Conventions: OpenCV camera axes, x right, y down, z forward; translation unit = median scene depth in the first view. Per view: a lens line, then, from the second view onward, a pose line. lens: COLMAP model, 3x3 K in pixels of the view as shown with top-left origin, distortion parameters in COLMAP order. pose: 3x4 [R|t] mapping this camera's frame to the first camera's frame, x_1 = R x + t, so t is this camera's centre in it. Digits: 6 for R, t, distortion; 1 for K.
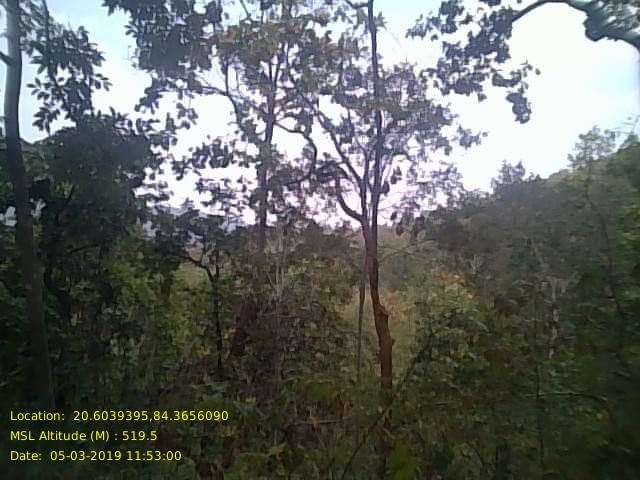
lens RADIAL K [[530.5, 0, 330.0], [0, 530.5, 240.6], [0, 0, 1]] dist [0.106657, -0.180522]
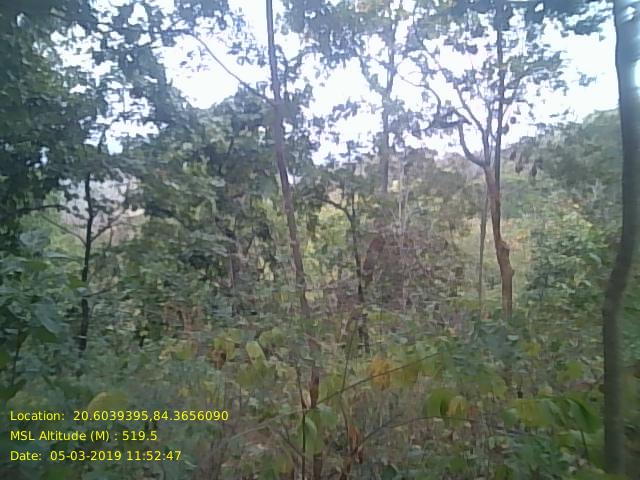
lens RADIAL K [[530.5, 0, 330.0], [0, 530.5, 240.6], [0, 0, 1]] dist [0.106657, -0.180522]
pose [[0.980311, -0.012064, -0.197090, -0.027812], [0.038763, 0.990467, 0.132180, -0.031810], [0.193616, -0.137218, 0.971434, -0.136247]]
